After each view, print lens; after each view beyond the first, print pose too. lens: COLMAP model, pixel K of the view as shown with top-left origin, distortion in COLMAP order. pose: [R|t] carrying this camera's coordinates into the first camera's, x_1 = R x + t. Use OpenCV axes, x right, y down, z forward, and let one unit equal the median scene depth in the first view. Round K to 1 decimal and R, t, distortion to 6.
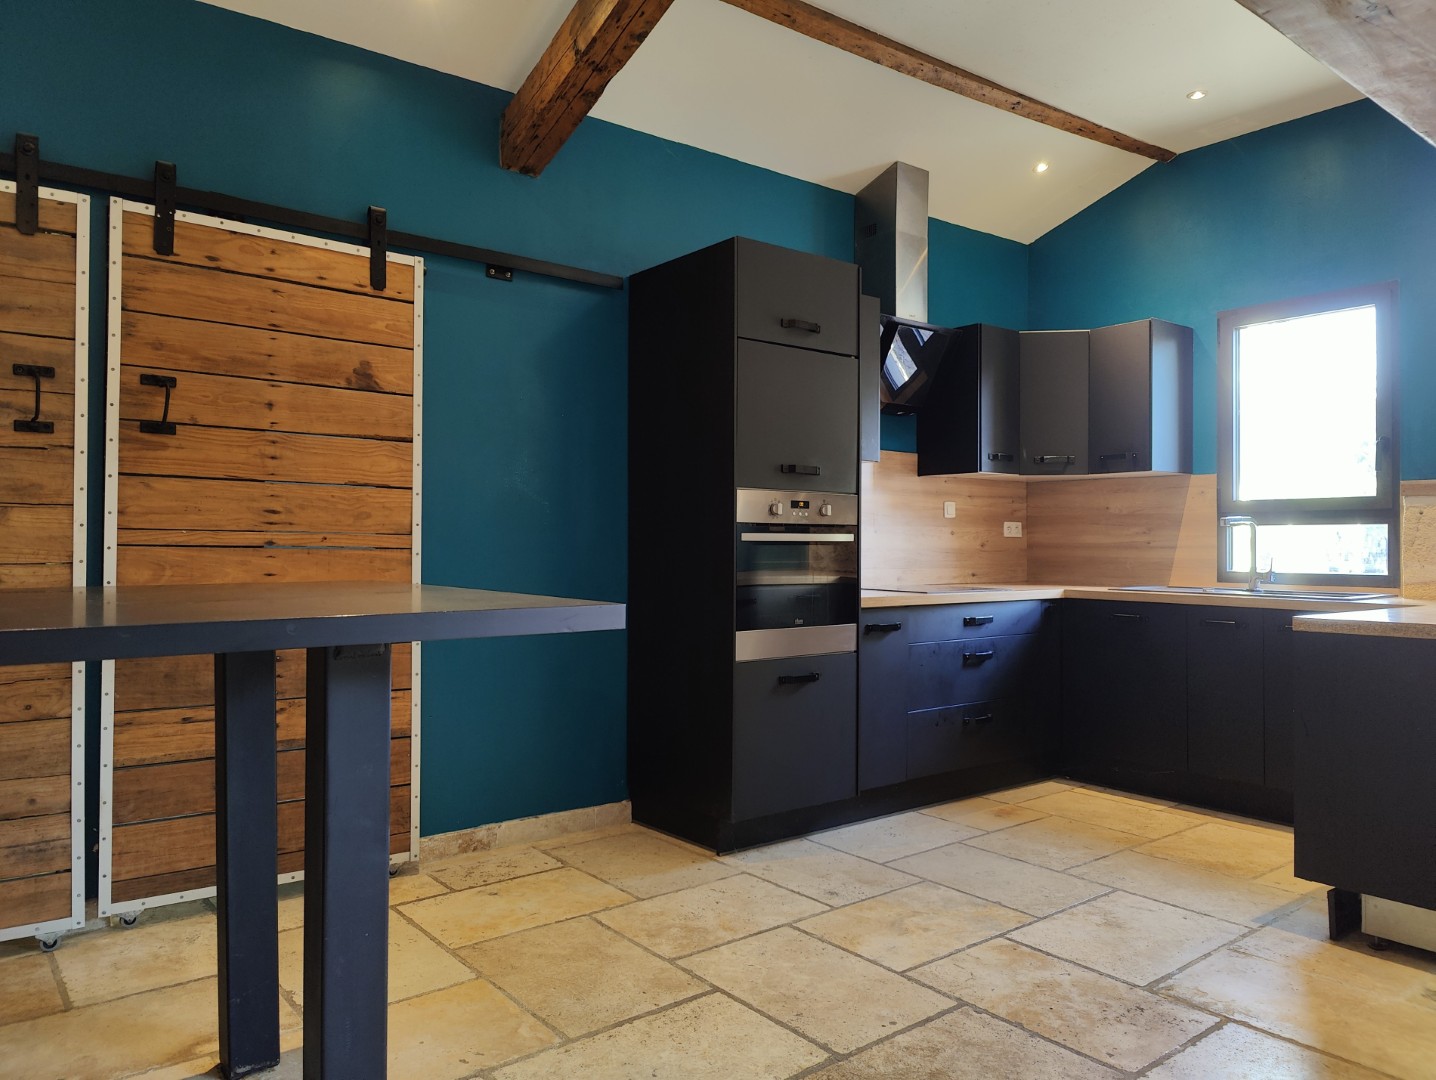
lens RADIAL K [[996.1, 0, 710.0], [0, 996.1, 534.9], [0, 0, 1]] dist [0.033425, -0.035002]
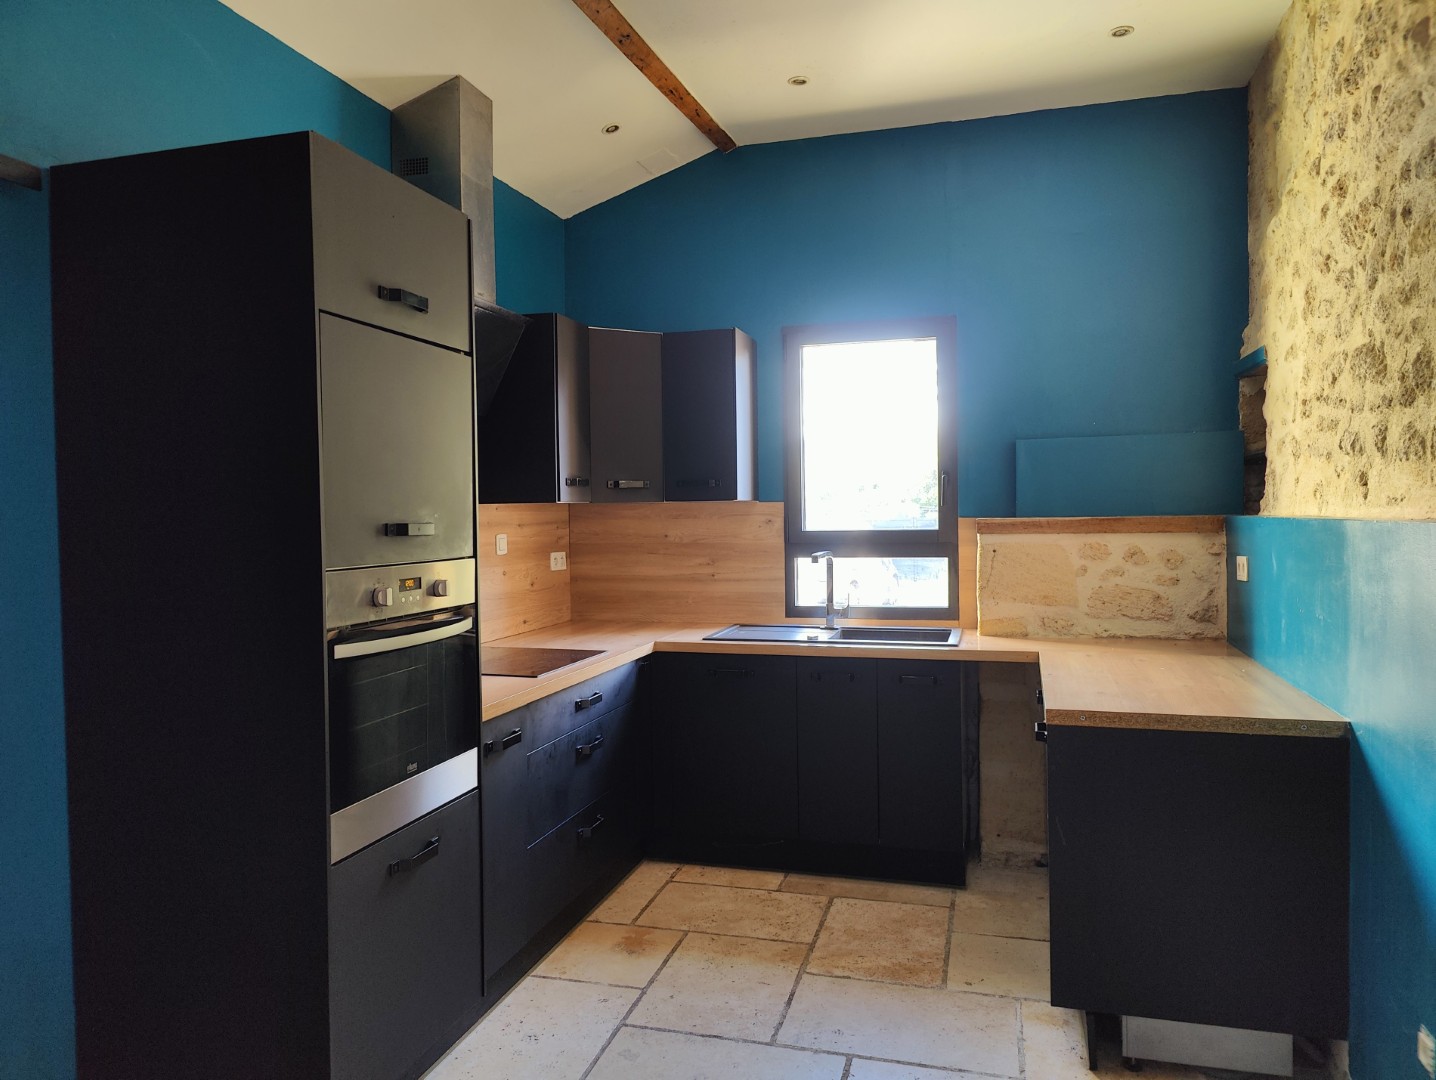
lens RADIAL K [[996.1, 0, 710.0], [0, 996.1, 534.9], [0, 0, 1]] dist [0.033425, -0.035002]
pose [[0.807871, -0.029000, 0.588646, -0.102480], [0.011876, 0.999387, 0.032937, -0.064156], [-0.589240, -0.019618, 0.807720, 0.302955]]
